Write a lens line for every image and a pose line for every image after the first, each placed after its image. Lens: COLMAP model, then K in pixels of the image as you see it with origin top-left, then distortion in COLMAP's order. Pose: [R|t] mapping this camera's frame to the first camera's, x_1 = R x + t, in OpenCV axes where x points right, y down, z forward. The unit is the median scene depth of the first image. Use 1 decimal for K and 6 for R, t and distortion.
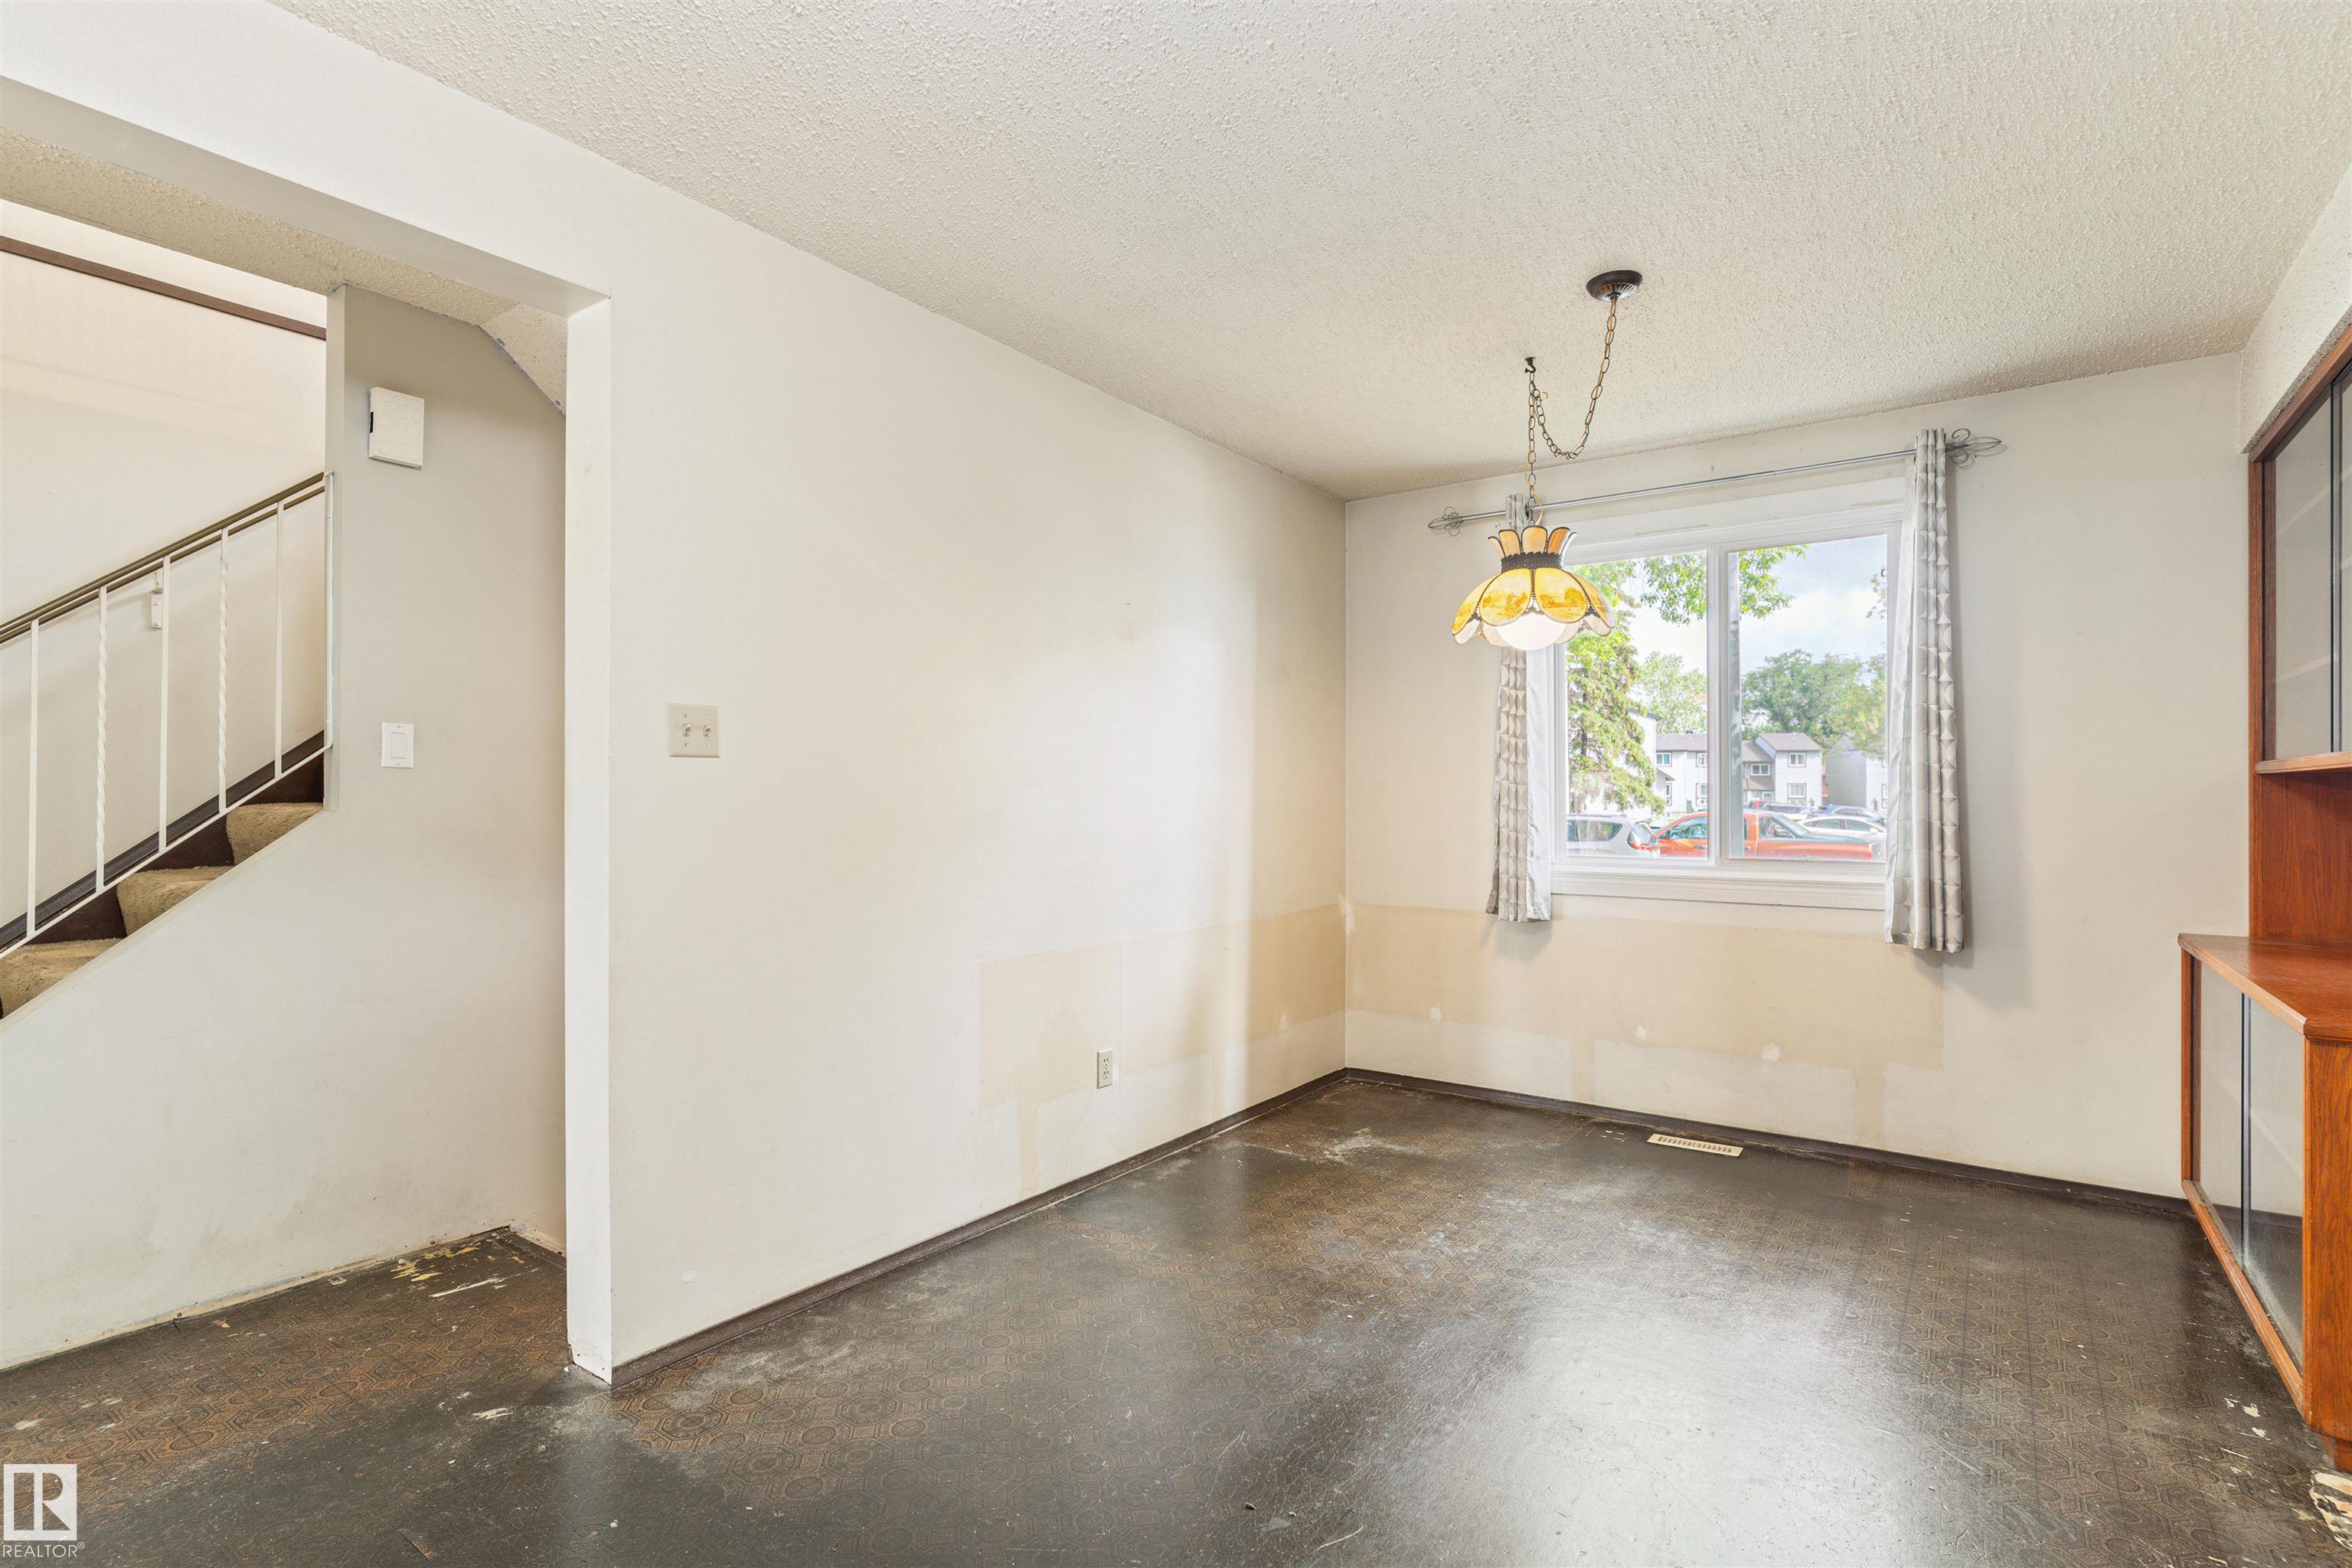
lens RADIAL K [[1138.7, 0, 1160.5], [0, 1138.7, 798.7], [0, 0, 1]] dist [0.004619, -0.002139]
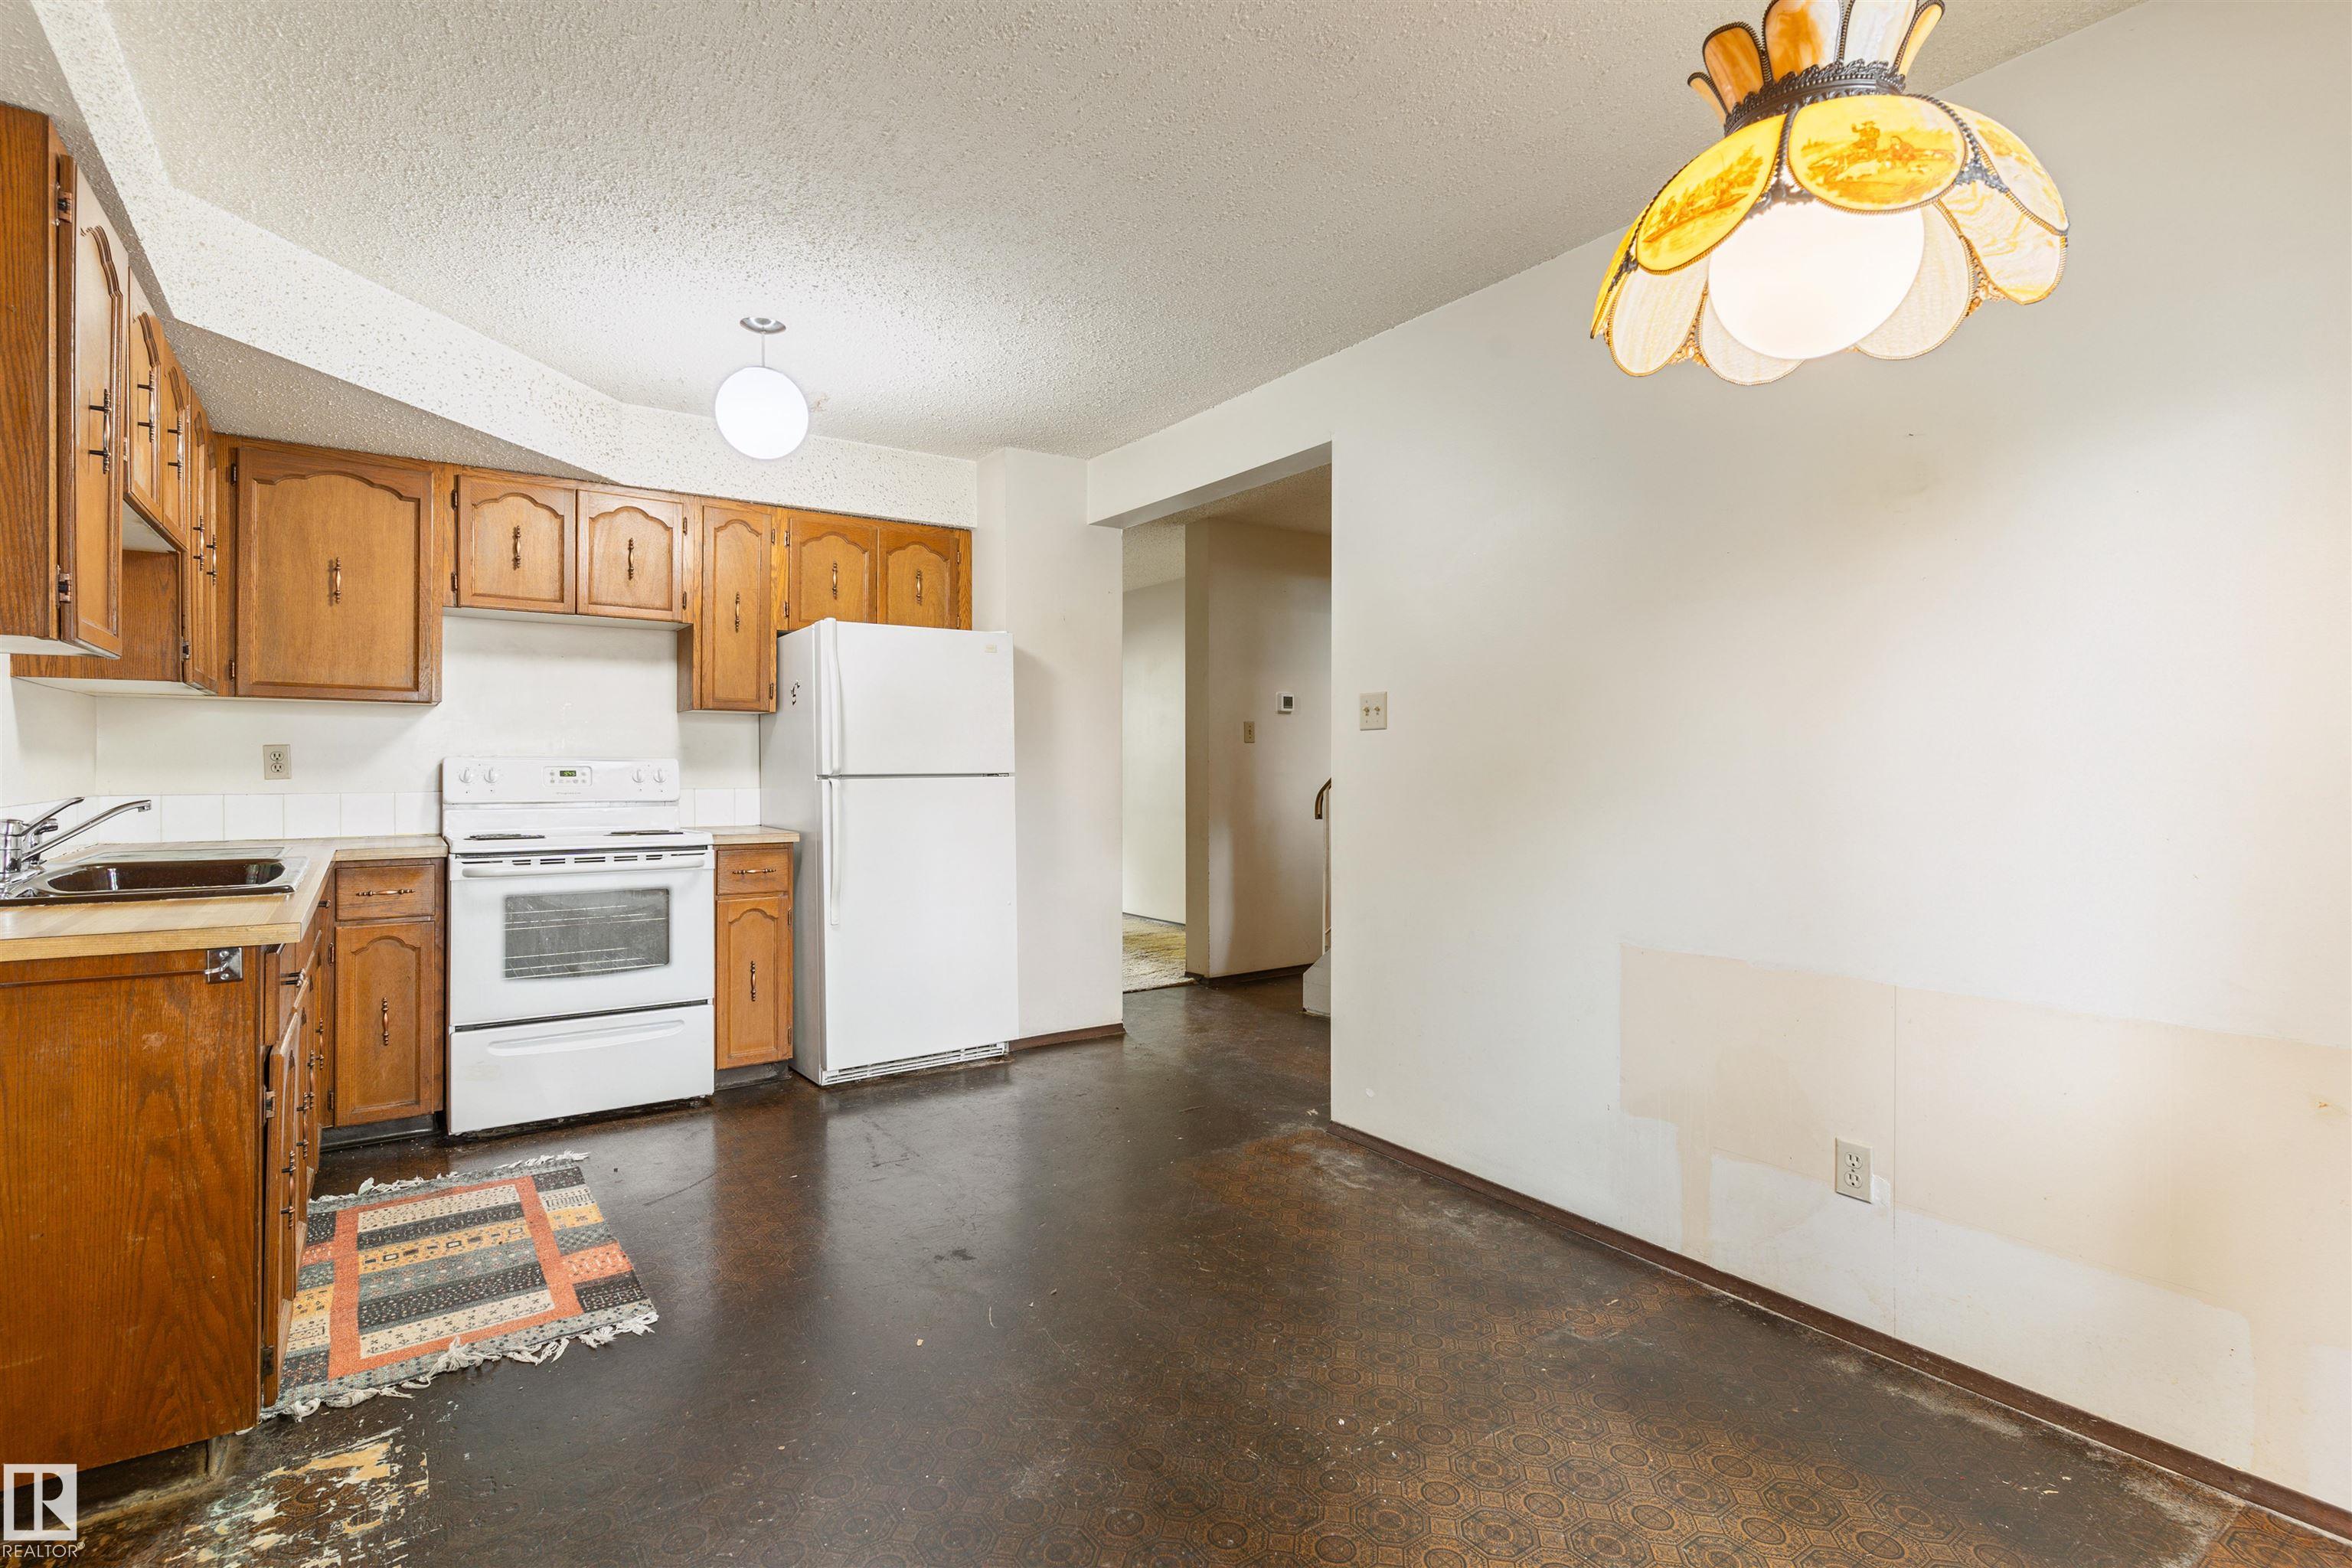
lens RADIAL K [[1138.7, 0, 1189.7], [0, 1138.7, 771.2], [0, 0, 1]] dist [0.004619, -0.002139]
pose [[-0.324363, 0.005618, -0.945916, 0.685967], [-0.001015, 0.999980, 0.006287, 0.004886], [0.945932, 0.003000, -0.324351, 0.848777]]
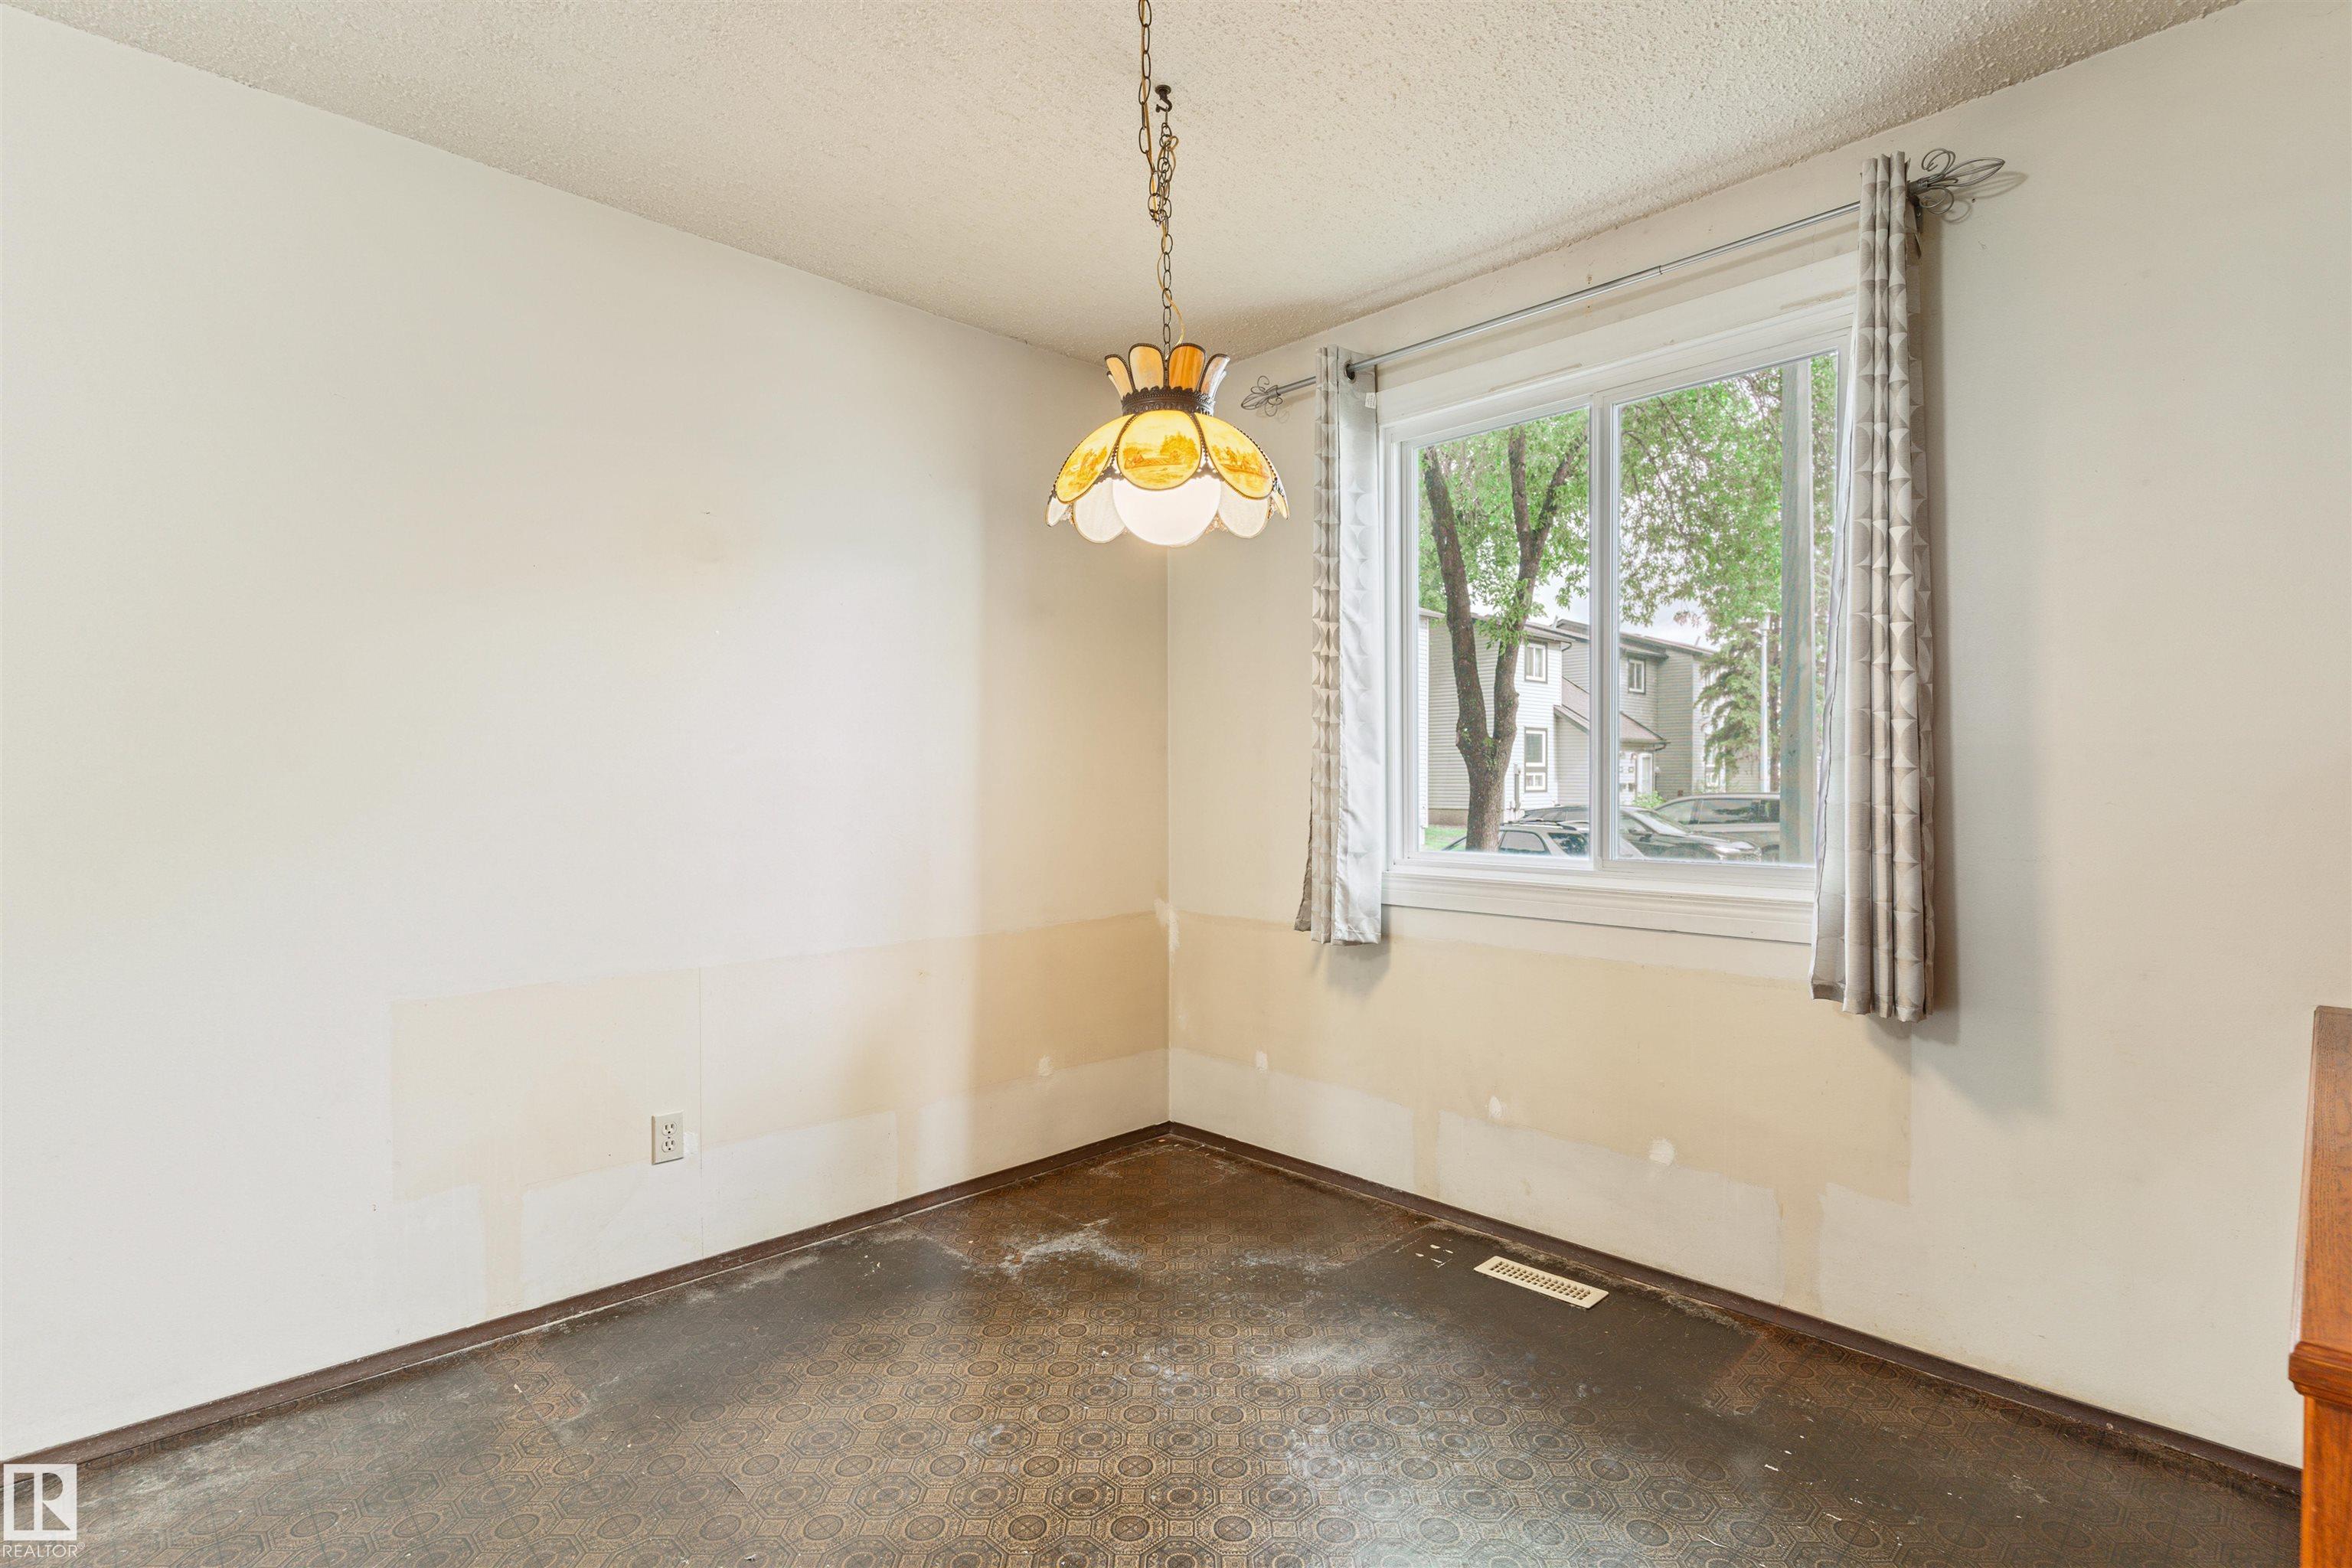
lens RADIAL K [[1138.7, 0, 1166.4], [0, 1138.7, 807.3], [0, 0, 1]] dist [0.004619, -0.002139]
pose [[0.984817, -0.000732, -0.173596, 0.401037], [0.005051, 0.999688, 0.024442, 0.003760], [0.173524, -0.024948, 0.984514, 0.325900]]
